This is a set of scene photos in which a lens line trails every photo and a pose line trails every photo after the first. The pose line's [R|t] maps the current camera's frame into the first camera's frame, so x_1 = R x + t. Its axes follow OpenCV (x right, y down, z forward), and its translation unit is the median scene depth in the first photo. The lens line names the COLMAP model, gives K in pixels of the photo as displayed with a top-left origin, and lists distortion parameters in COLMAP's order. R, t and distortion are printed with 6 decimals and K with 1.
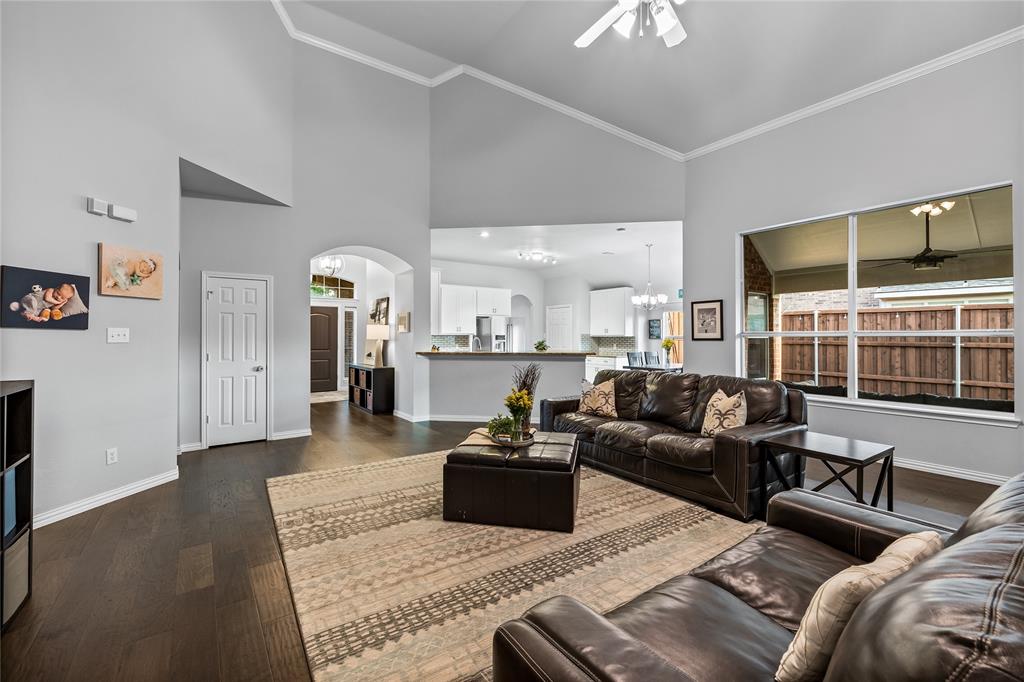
lens RADIAL K [[434.3, 0, 506.5], [0, 434.3, 332.7], [0, 0, 1]] dist [-0.000283, 0.000616]
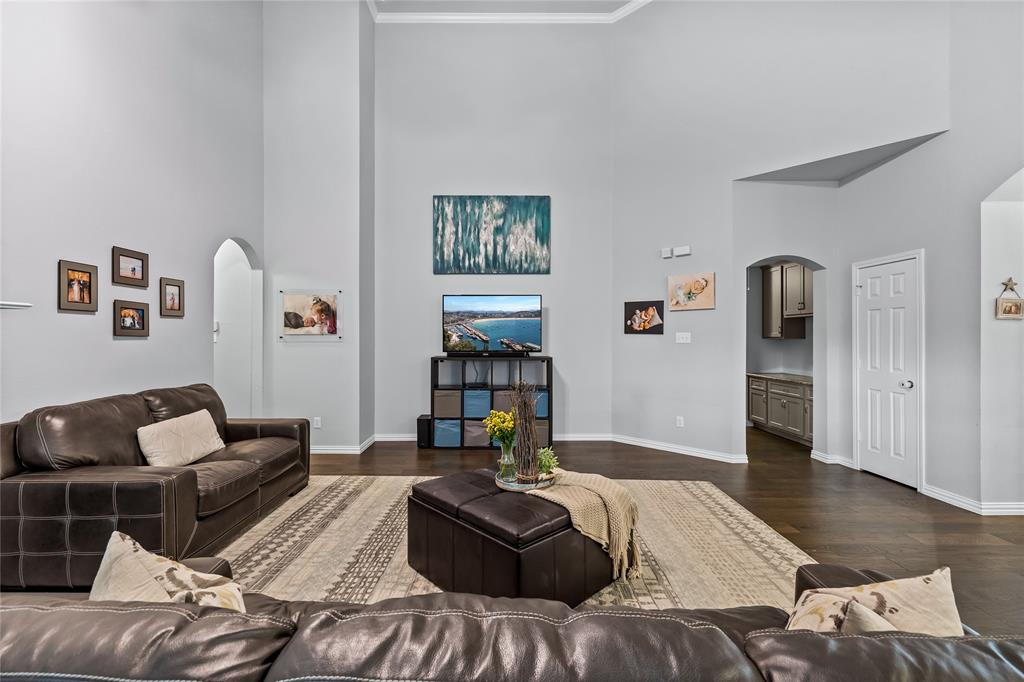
lens RADIAL K [[434.3, 0, 497.8], [0, 434.3, 341.4], [0, 0, 1]] dist [-0.000283, 0.000616]
pose [[-0.579858, 0.007125, -0.814687, 0.479714], [0.006502, 0.999970, 0.004118, 0.005837], [0.814692, -0.002909, -0.579887, 1.048976]]
